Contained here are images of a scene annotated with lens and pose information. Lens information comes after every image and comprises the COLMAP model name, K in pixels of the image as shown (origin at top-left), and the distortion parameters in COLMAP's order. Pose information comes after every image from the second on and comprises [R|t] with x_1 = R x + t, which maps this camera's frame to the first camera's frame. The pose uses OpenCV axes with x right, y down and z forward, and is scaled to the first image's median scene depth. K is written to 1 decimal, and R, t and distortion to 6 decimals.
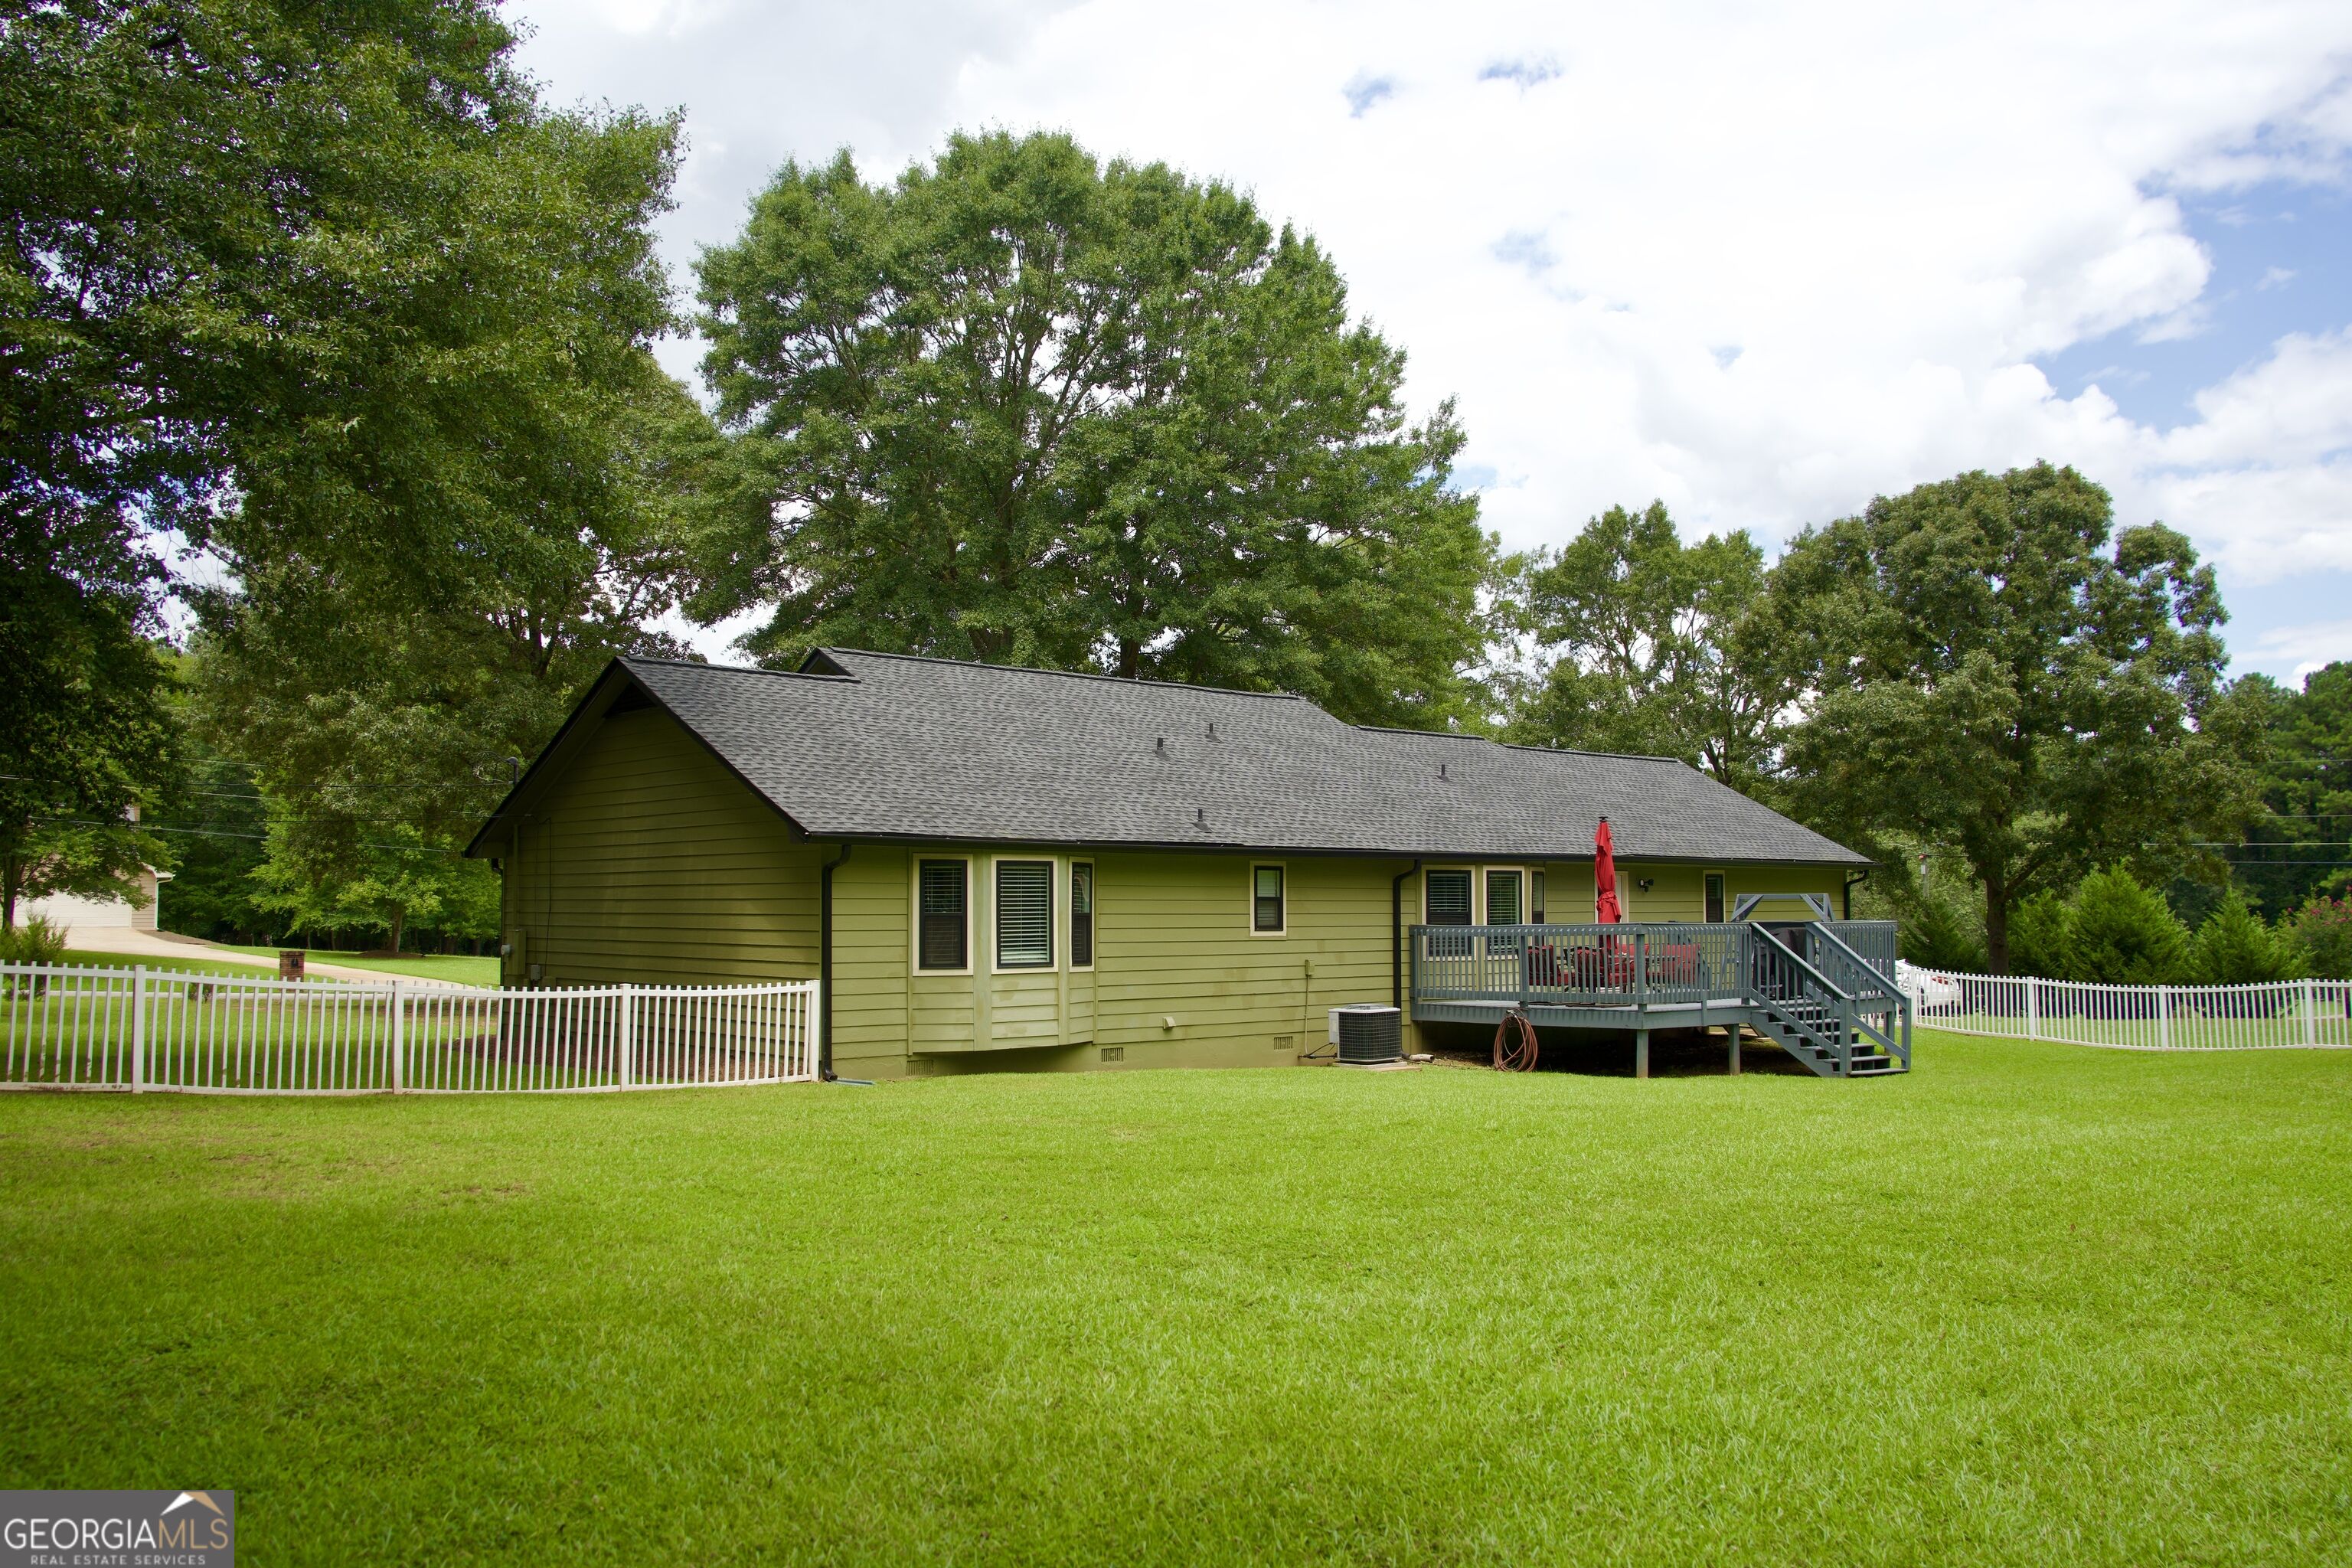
lens RADIAL K [[1887.9, 0, 1171.1], [0, 1887.9, 796.8], [0, 0, 1]] dist [-0.078667, 0.076039]
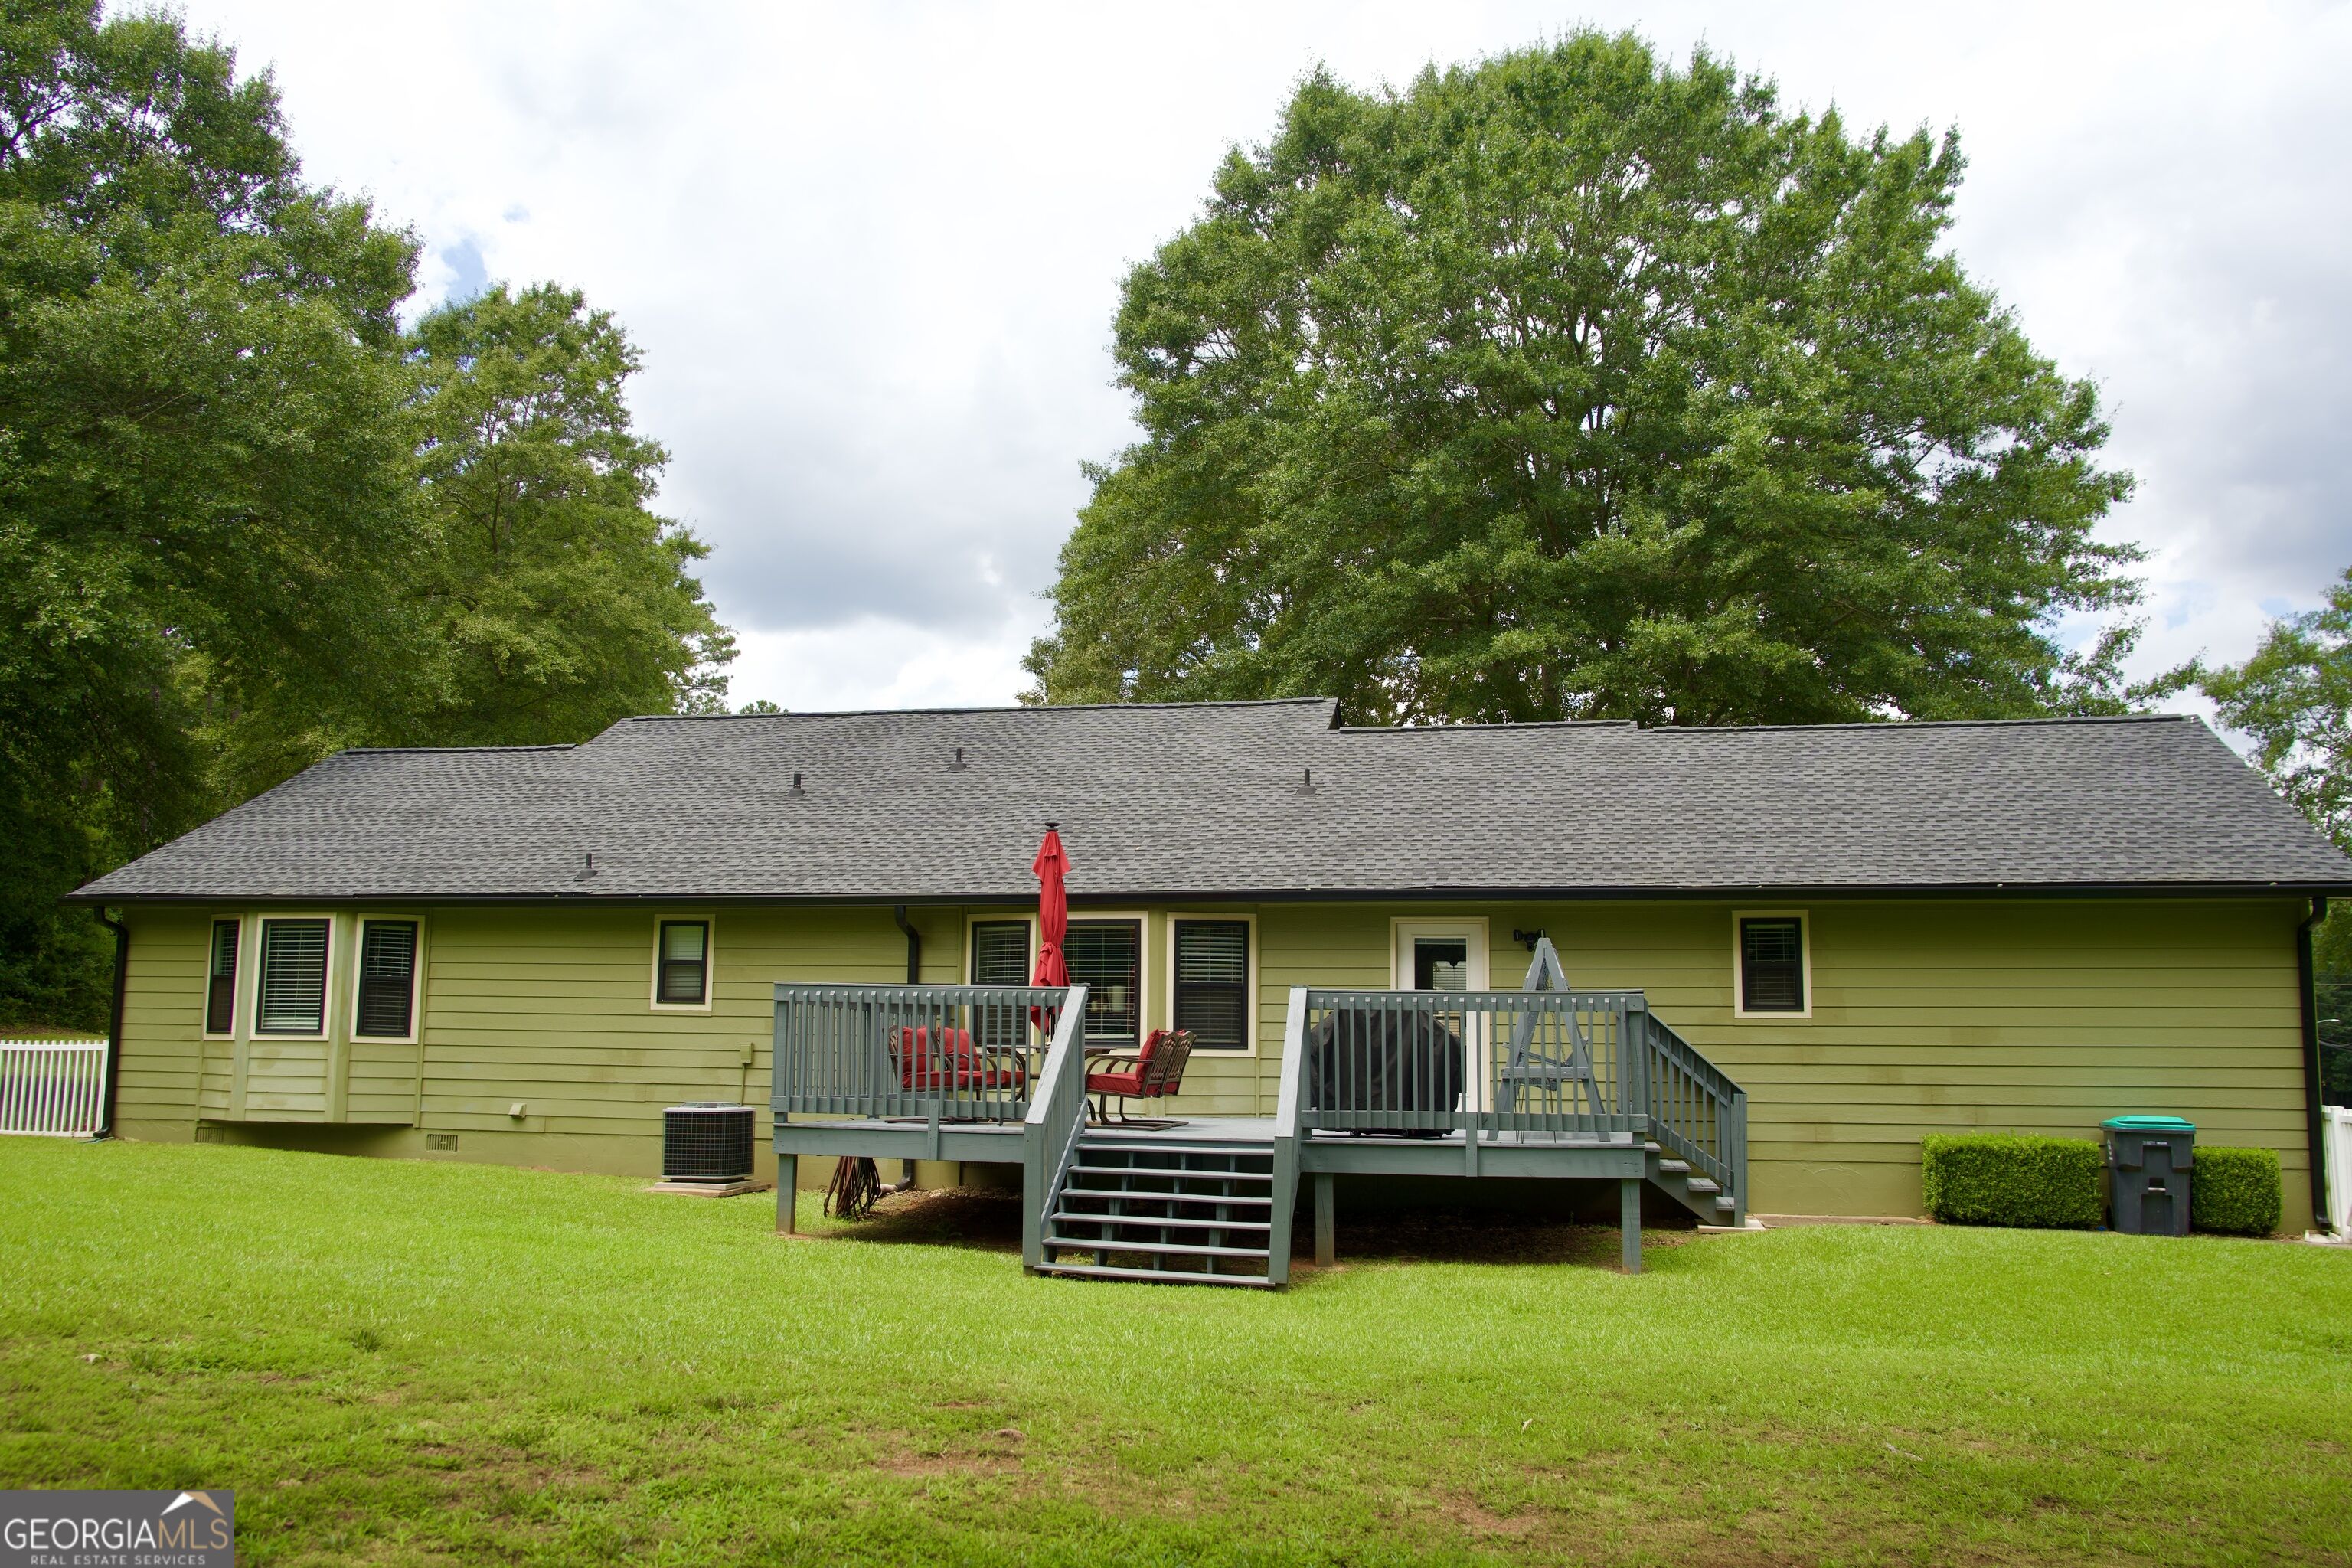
lens RADIAL K [[1887.9, 0, 1171.1], [0, 1887.9, 796.8], [0, 0, 1]] dist [-0.078667, 0.076039]
pose [[0.589541, -0.095991, -0.802014, 0.879283], [0.037477, 0.995095, -0.091552, 0.070953], [0.806868, 0.023916, 0.590247, 0.771866]]
